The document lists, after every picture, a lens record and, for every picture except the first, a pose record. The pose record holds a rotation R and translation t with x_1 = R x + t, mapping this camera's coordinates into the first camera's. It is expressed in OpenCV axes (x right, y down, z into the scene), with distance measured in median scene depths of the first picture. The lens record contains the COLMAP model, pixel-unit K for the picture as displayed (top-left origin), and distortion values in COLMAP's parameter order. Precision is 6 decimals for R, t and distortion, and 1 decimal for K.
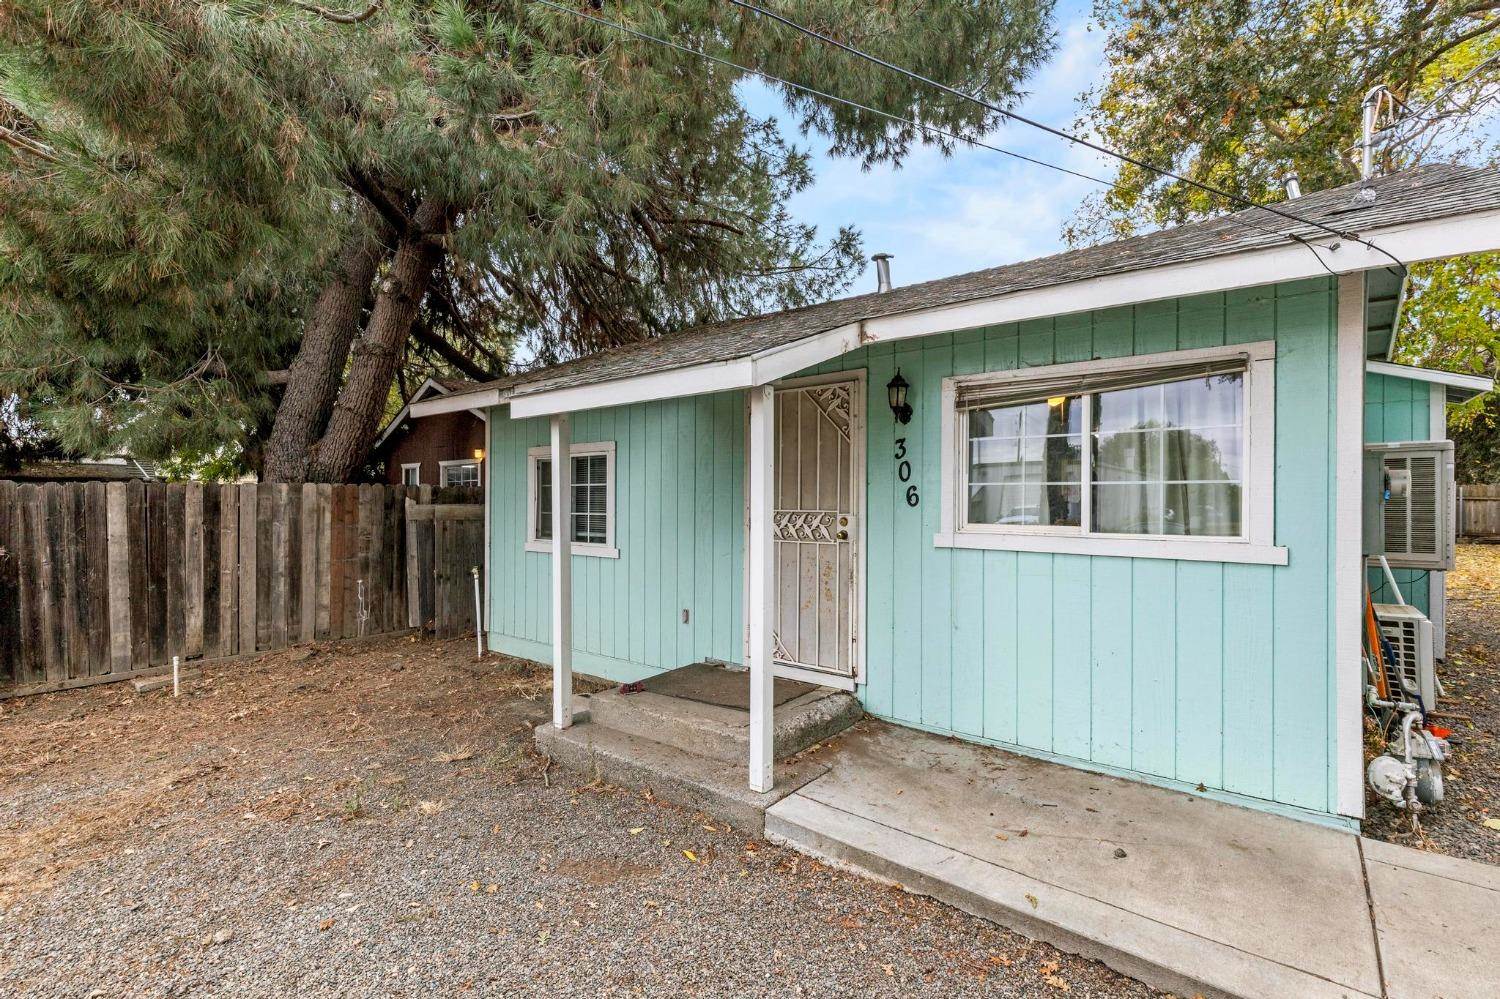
lens RADIAL K [[679.4, 0, 755.1], [0, 679.4, 498.0], [0, 0, 1]] dist [0.006388, -0.000219]
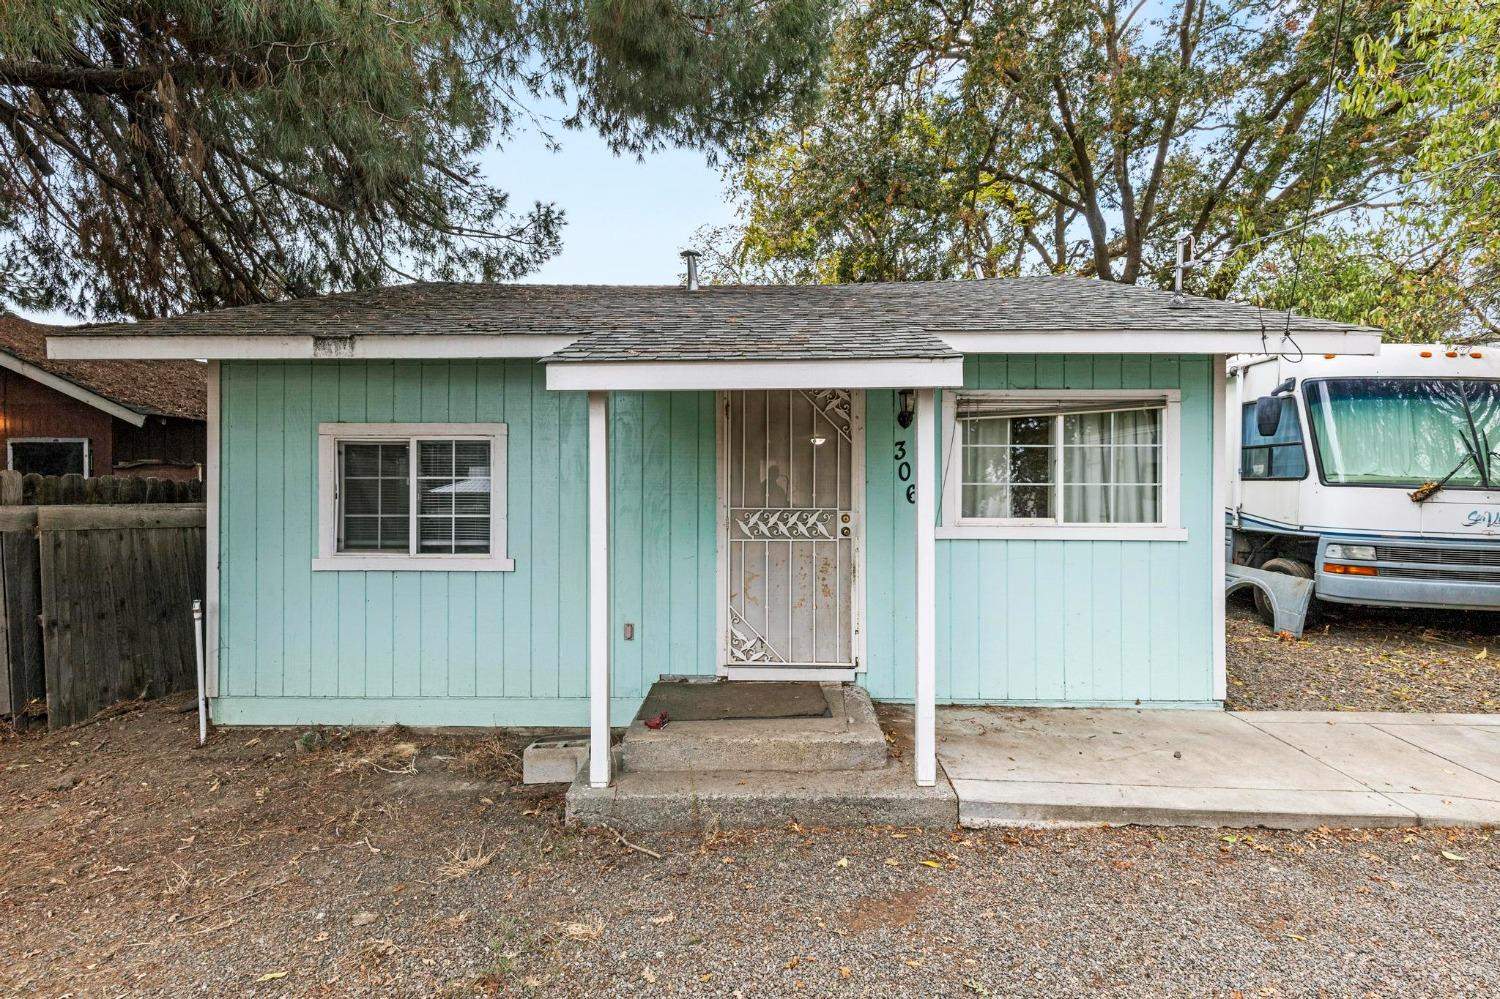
lens RADIAL K [[679.4, 0, 755.1], [0, 679.4, 498.0], [0, 0, 1]] dist [0.006388, -0.000219]
pose [[0.801404, -0.001459, 0.598122, -0.627129], [-0.001316, 0.999990, 0.004202, -0.000581], [-0.598122, -0.004155, 0.801394, 0.267282]]
